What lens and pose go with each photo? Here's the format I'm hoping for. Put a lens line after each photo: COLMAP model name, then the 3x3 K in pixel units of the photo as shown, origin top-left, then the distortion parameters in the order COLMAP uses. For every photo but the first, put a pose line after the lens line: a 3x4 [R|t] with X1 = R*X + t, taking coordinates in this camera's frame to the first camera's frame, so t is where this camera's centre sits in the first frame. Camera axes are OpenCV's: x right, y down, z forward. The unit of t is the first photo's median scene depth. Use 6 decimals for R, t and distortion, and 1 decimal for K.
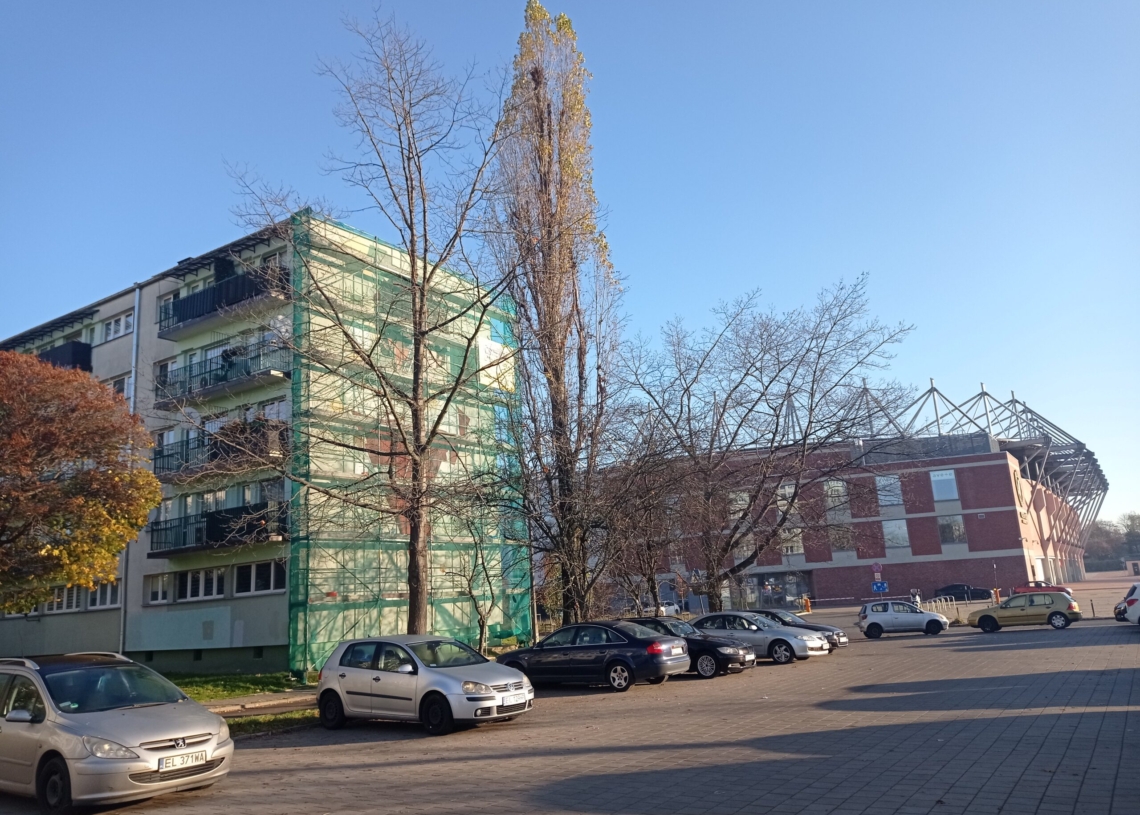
lens RADIAL K [[909.7, 0, 589.4], [0, 909.7, 410.0], [0, 0, 1]] dist [0.036693, -0.005745]
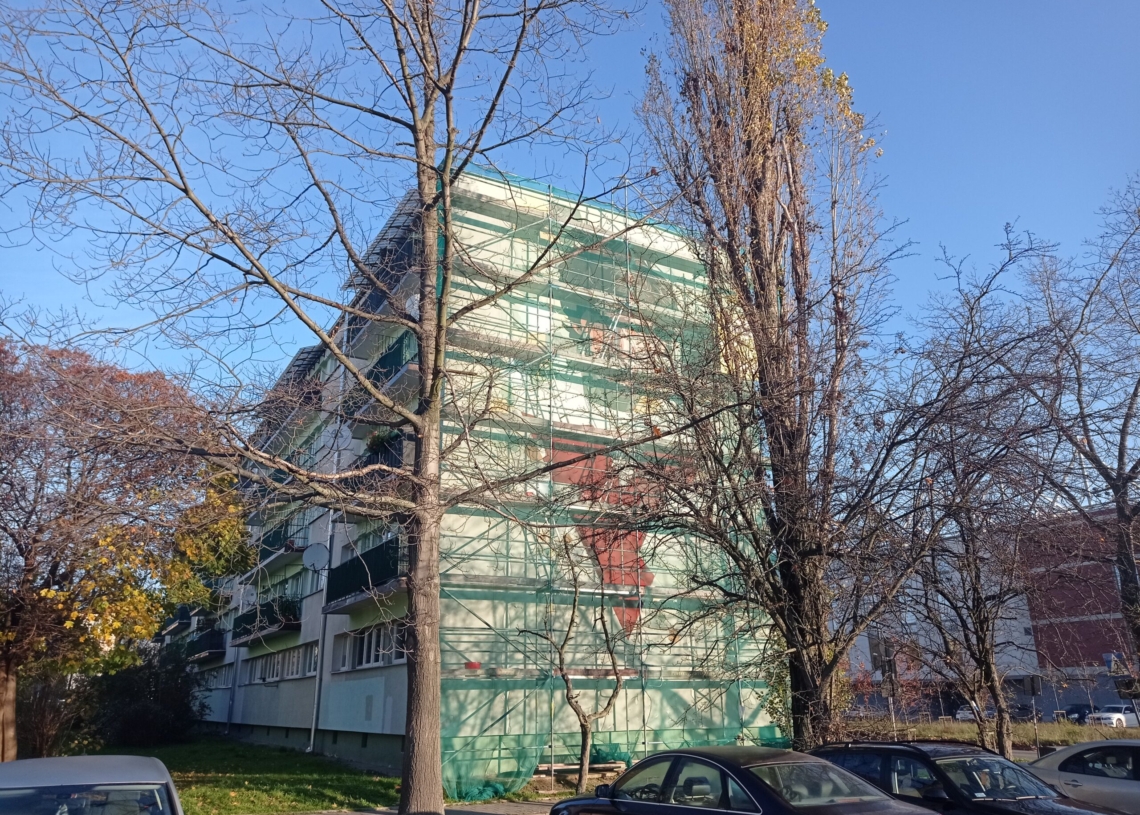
lens RADIAL K [[851.2, 0, 574.7], [0, 851.2, 414.2], [0, 0, 1]] dist [0.082139, -0.119031]
pose [[0.876286, -0.101850, -0.470903, 0.108911], [0.055504, 0.992233, -0.111320, 0.085025], [0.478584, 0.071411, 0.875133, 0.434141]]
